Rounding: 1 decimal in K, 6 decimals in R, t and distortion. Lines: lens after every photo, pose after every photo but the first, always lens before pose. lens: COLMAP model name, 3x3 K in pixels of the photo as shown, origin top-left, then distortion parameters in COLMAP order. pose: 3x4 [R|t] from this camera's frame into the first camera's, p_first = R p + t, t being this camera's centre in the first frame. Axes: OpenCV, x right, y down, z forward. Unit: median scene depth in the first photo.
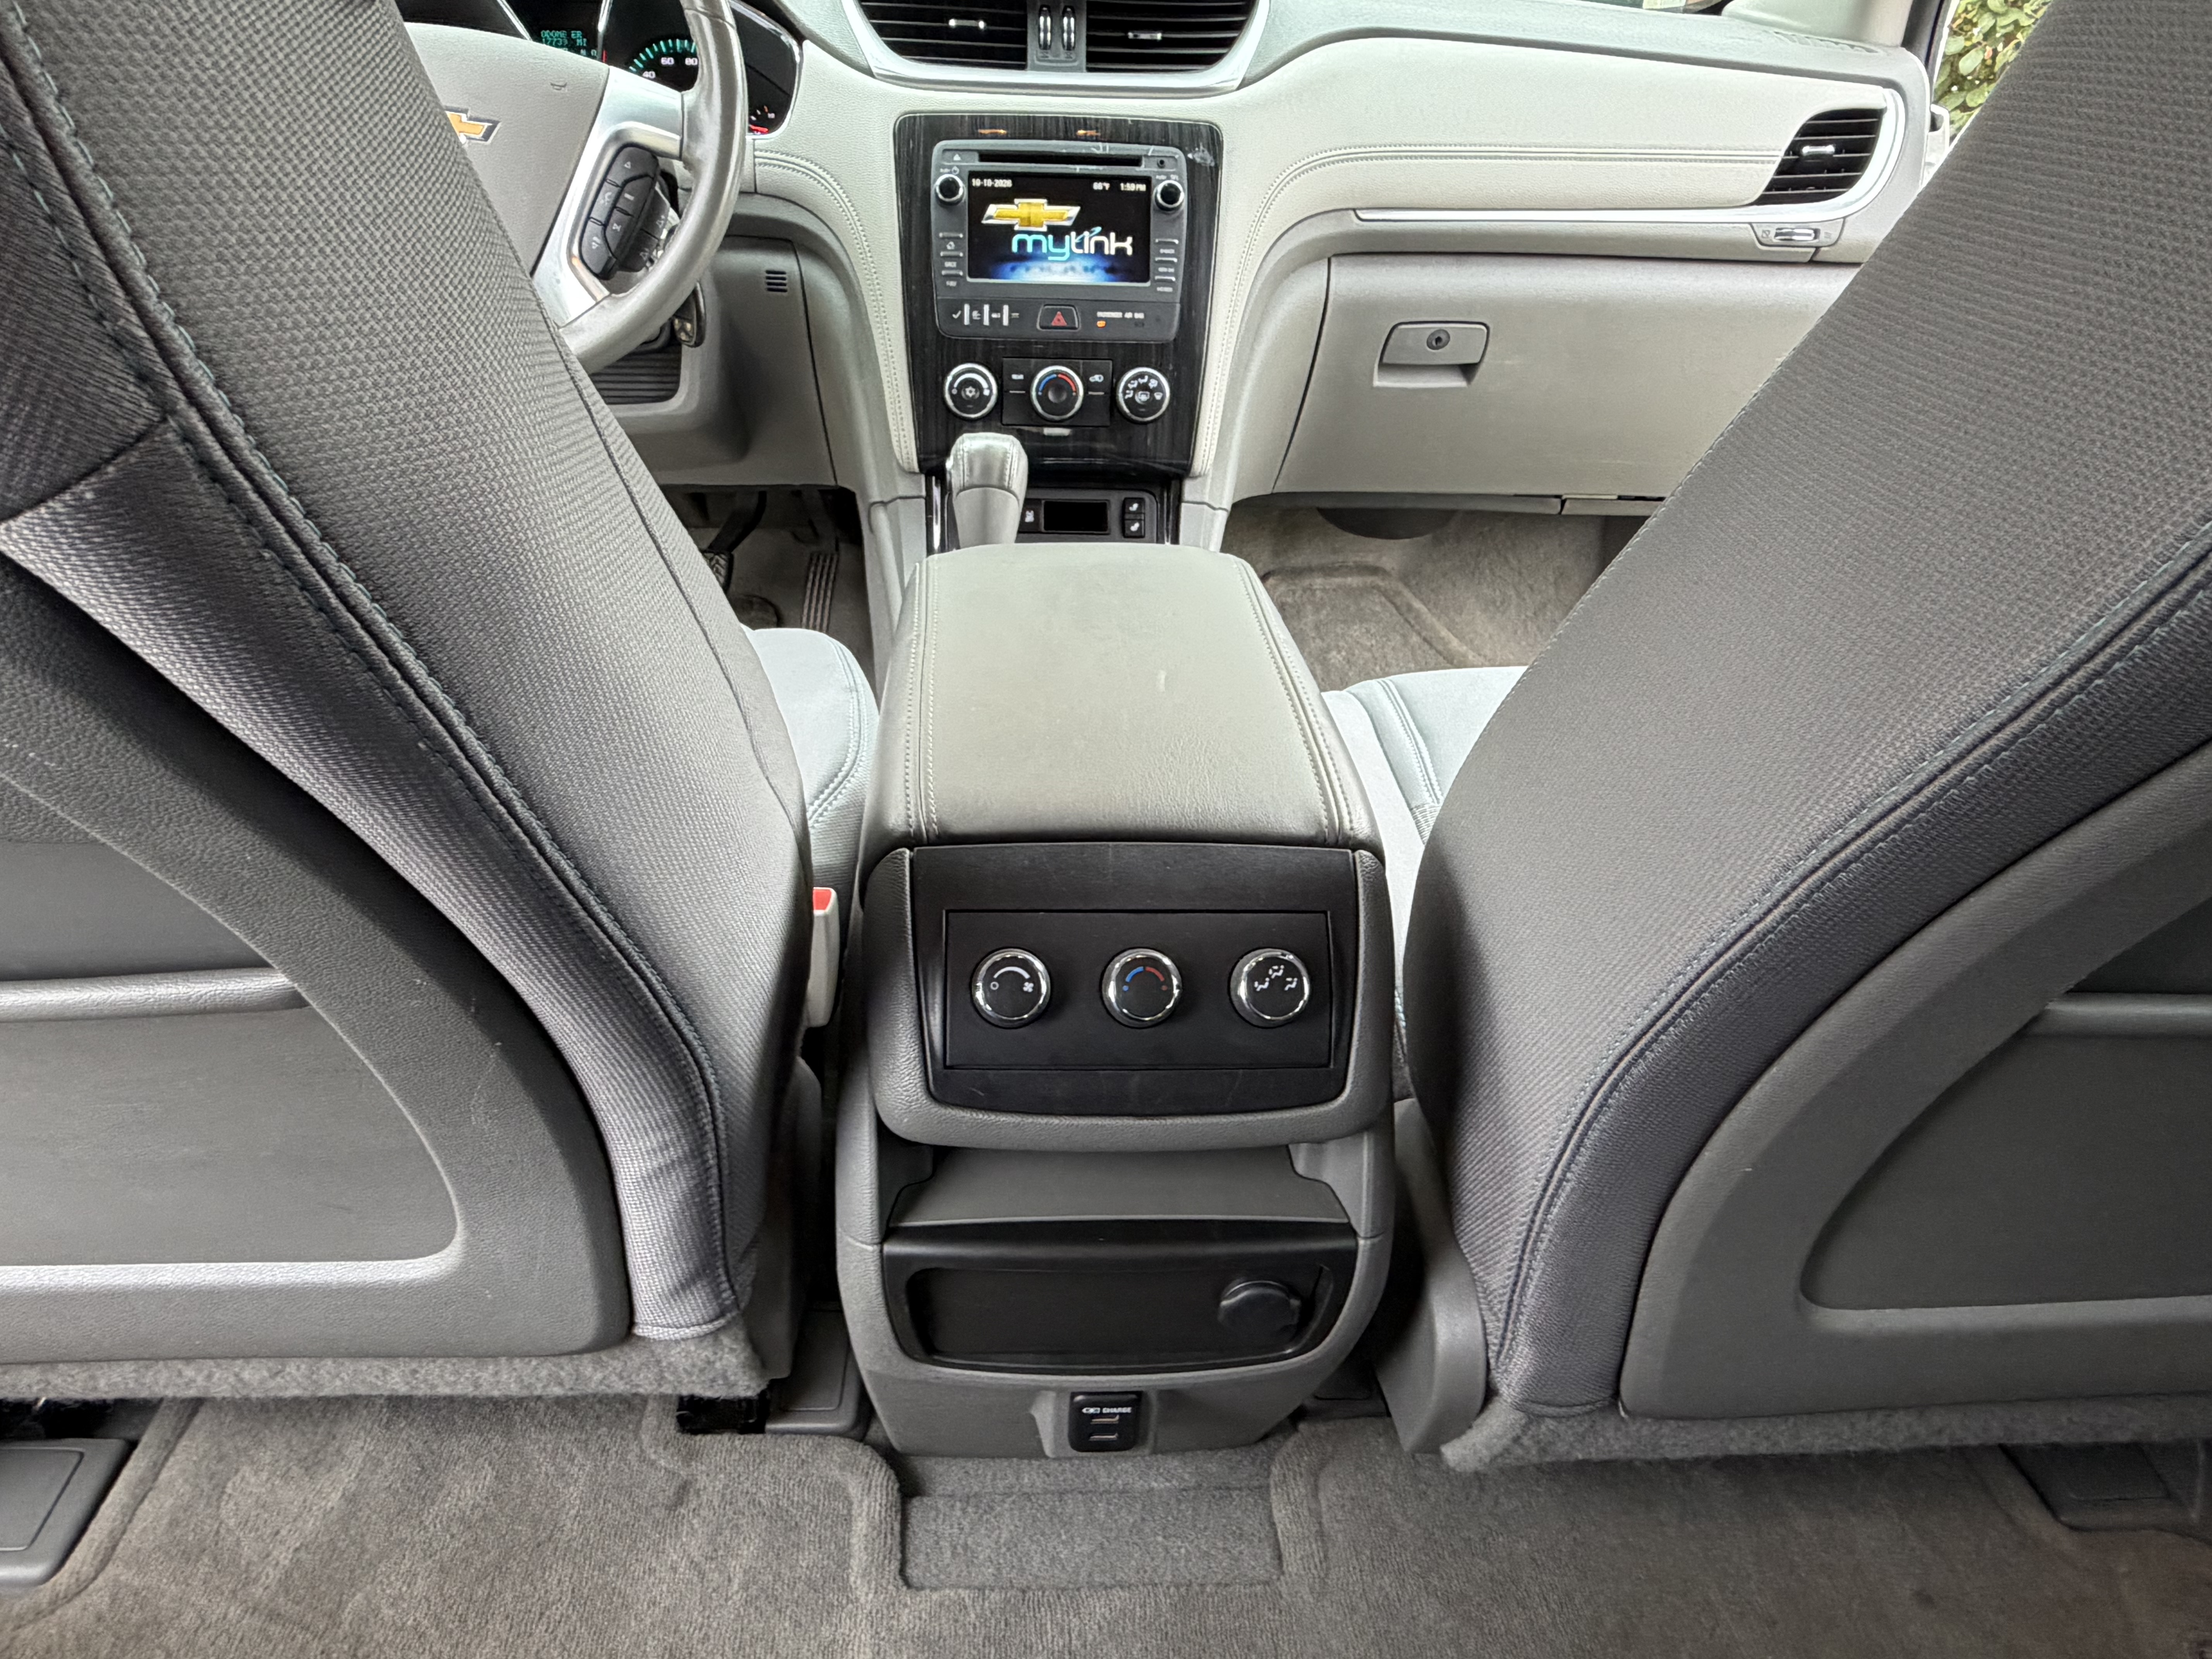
lens RADIAL K [[1458.6, 0, 1050.2], [0, 1458.6, 859.8], [0, 0, 1]] dist [-0.002228, 0.000589]
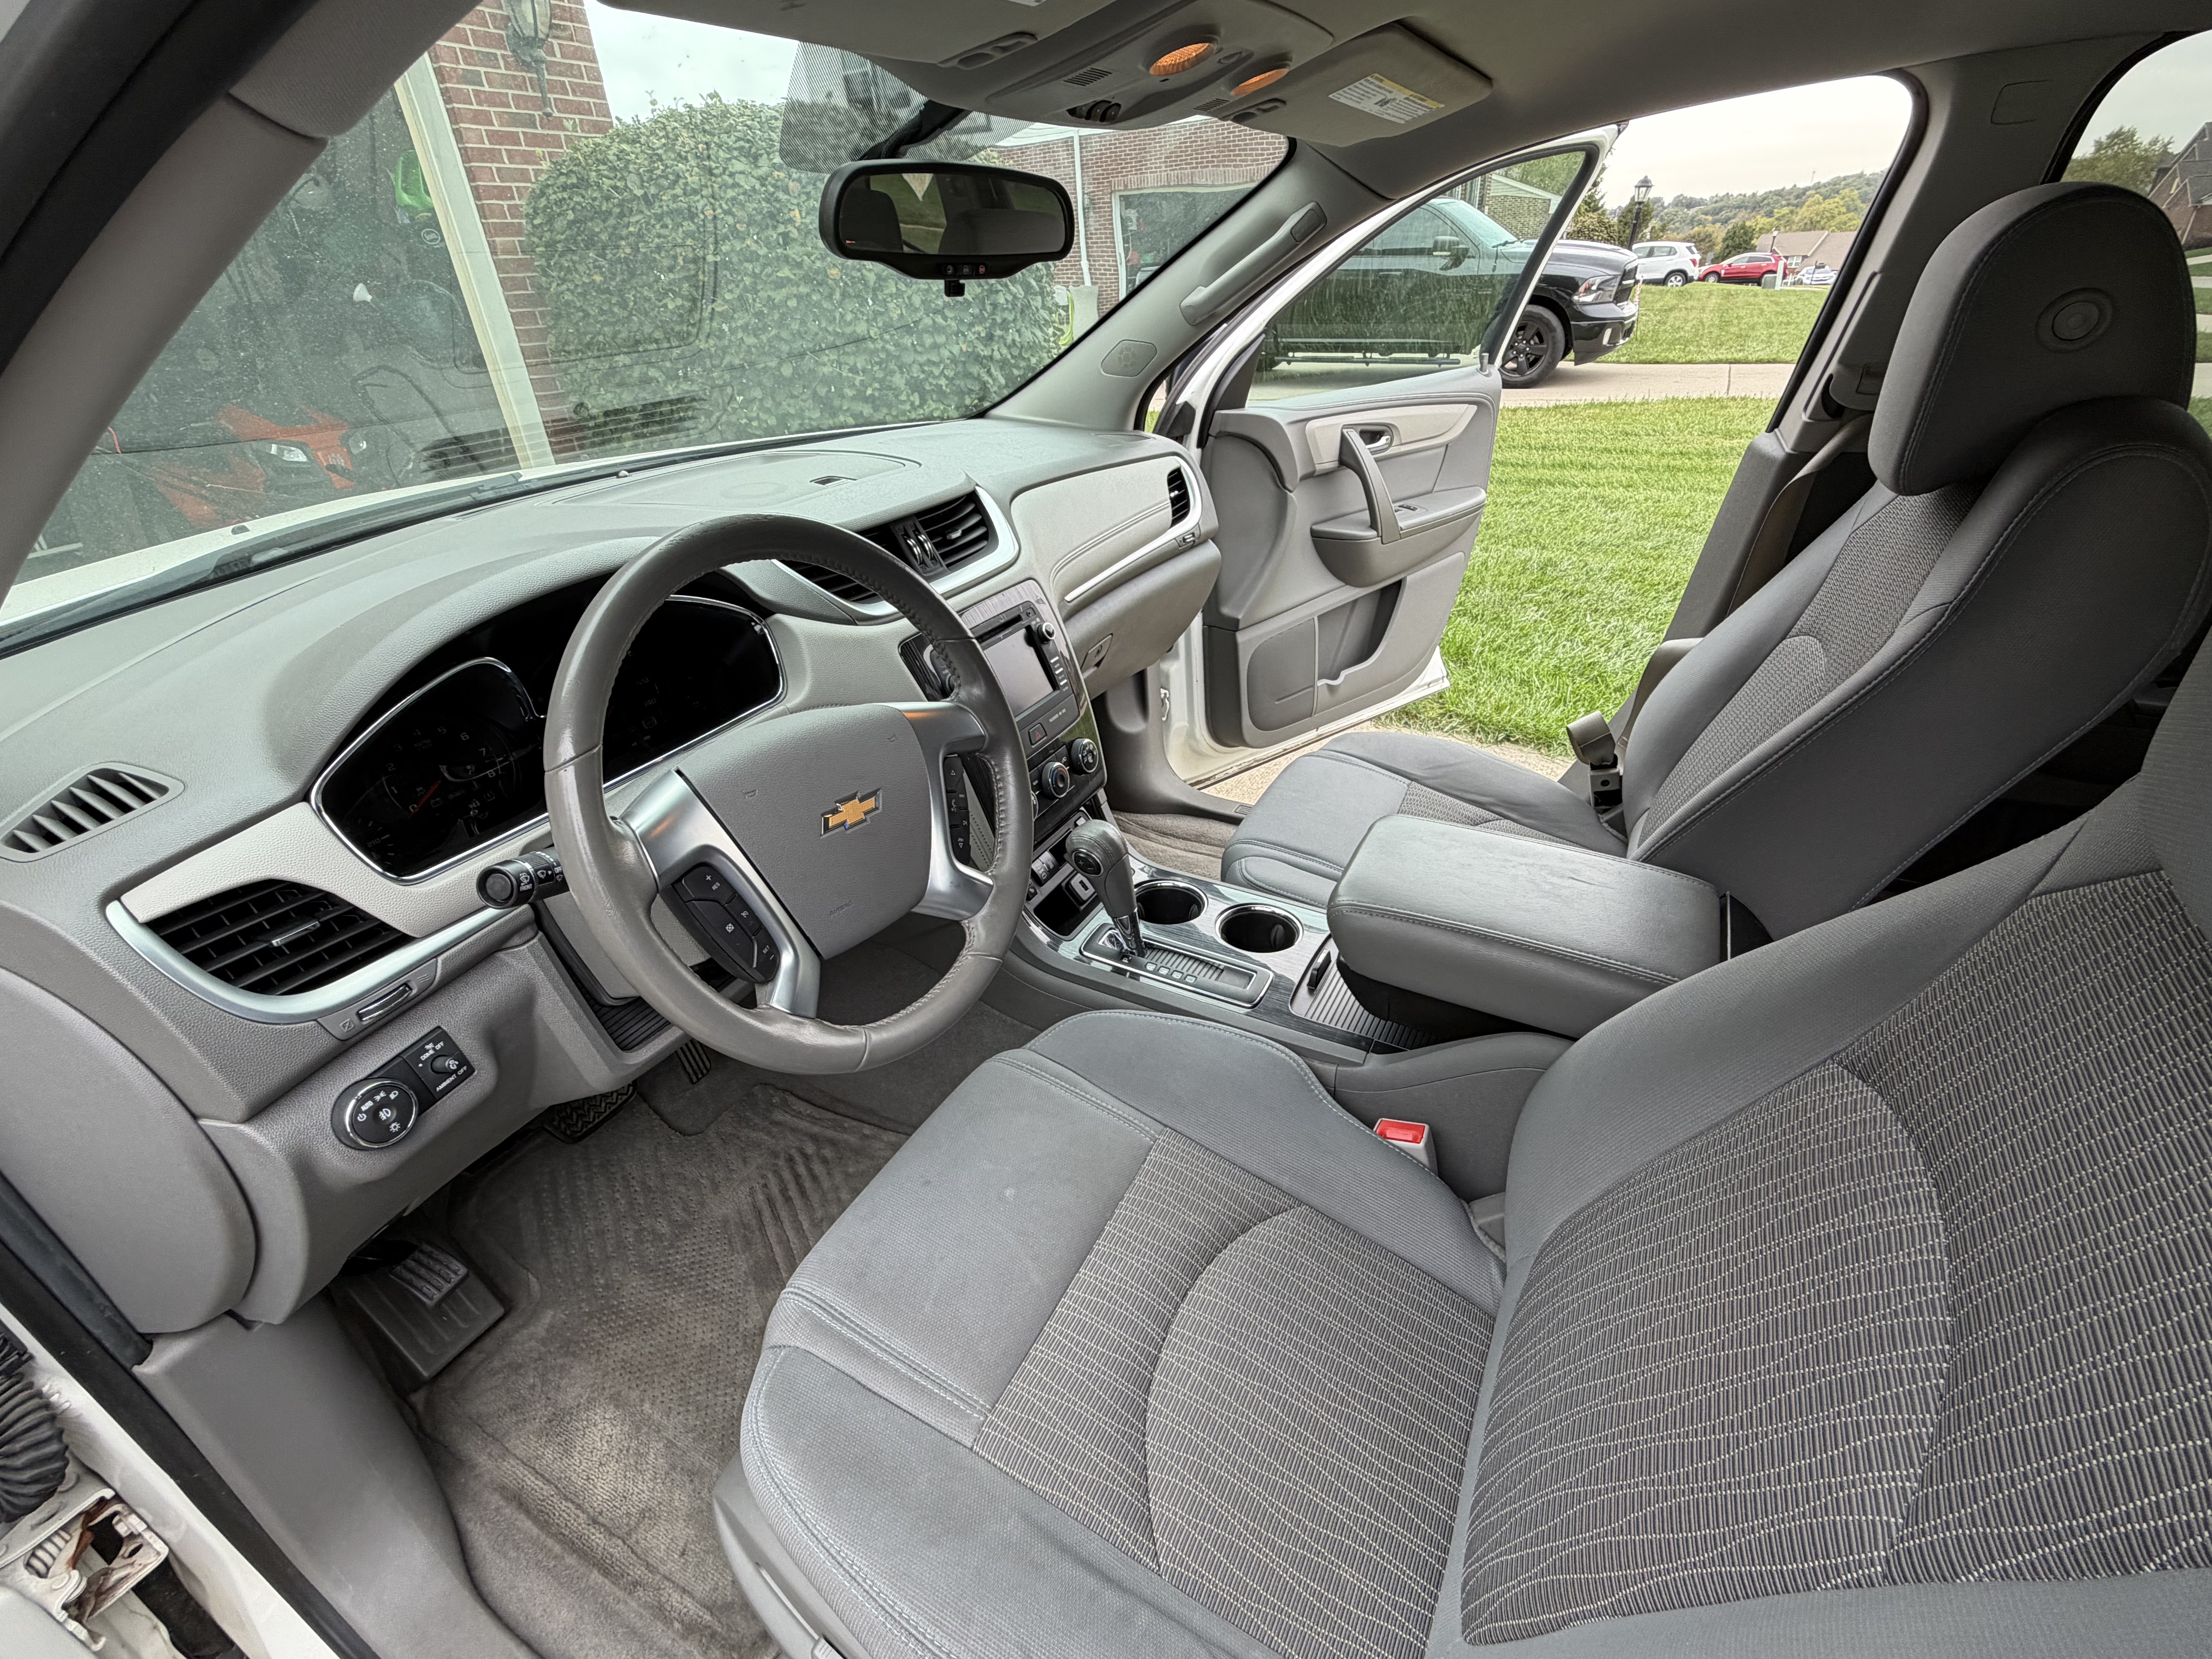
lens RADIAL K [[1014.8, 0, 1100.6], [0, 1014.8, 824.2], [0, 0, 1]] dist [-0.000405, 0.000089]
pose [[0.517828, -0.463106, 0.719296, -0.726074], [0.487207, 0.850774, 0.197011, -0.464997], [-0.703195, 0.248429, 0.666183, 0.330902]]
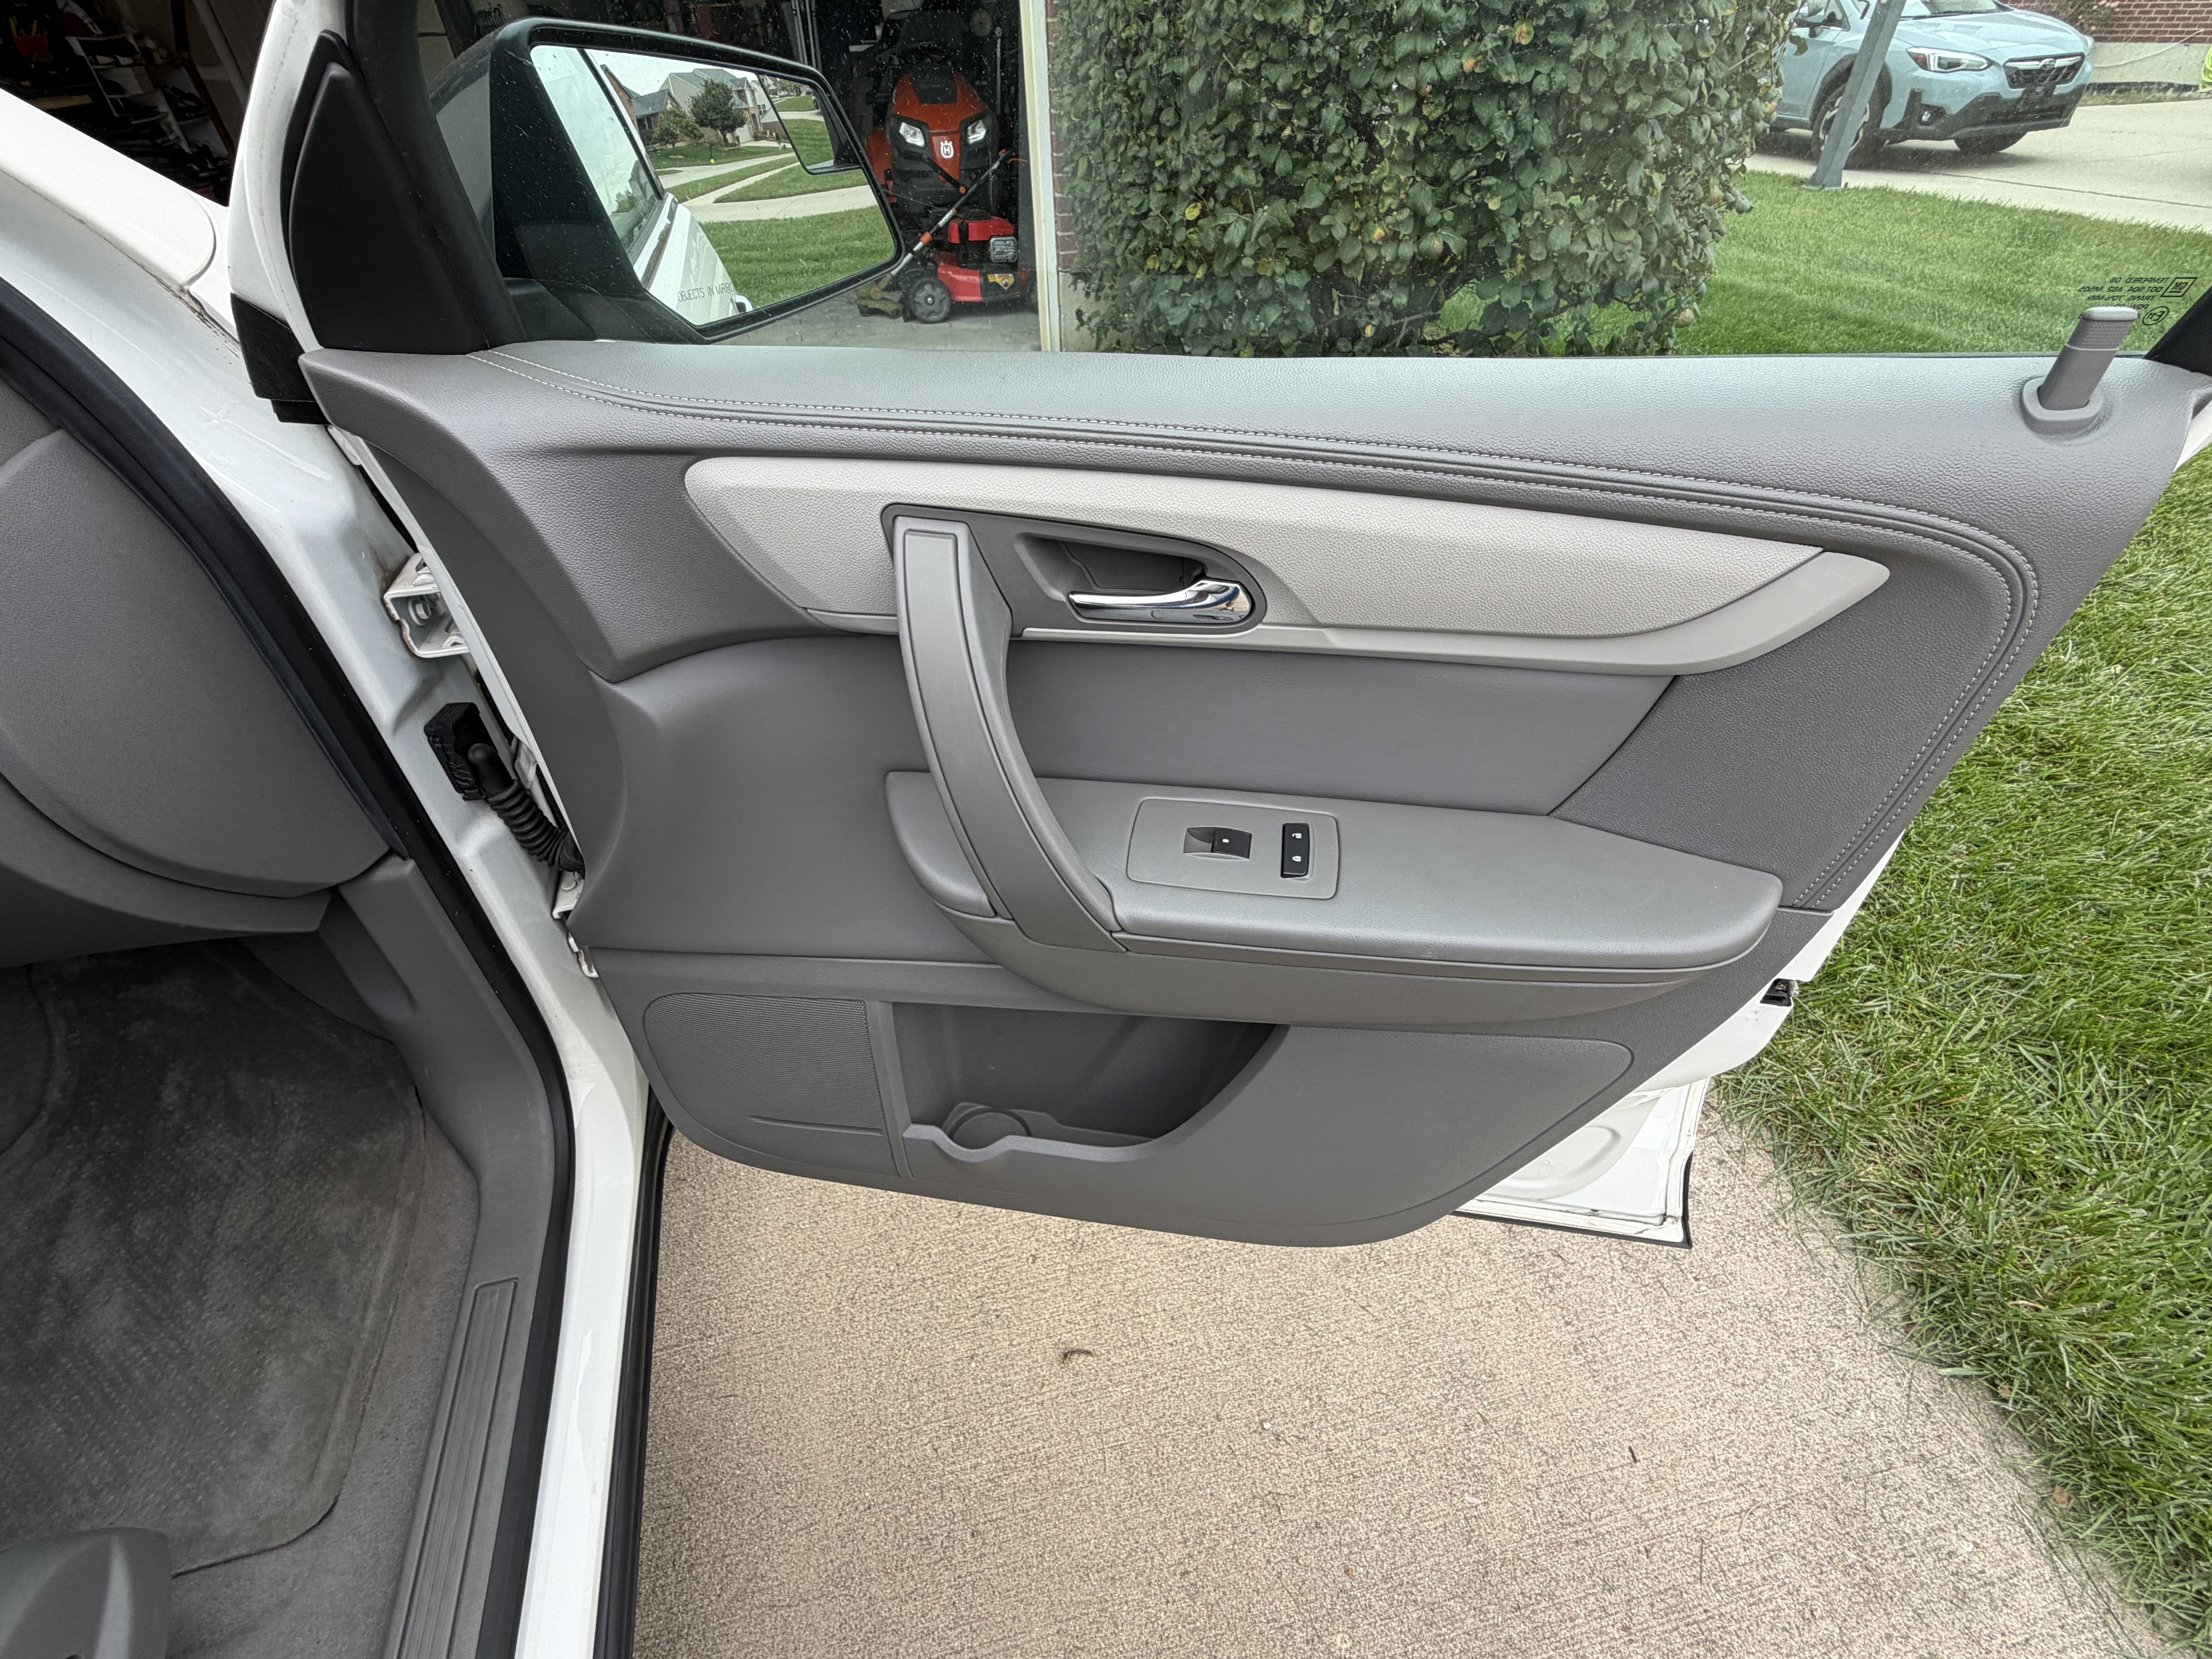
lens RADIAL K [[1014.8, 0, 1100.6], [0, 1014.8, 824.2], [0, 0, 1]] dist [-0.000405, 0.000089]
pose [[0.978101, -0.168760, 0.121815, 1.126796], [0.147280, 0.974752, 0.167833, -0.441530], [-0.147063, -0.146217, 0.978260, 0.595502]]
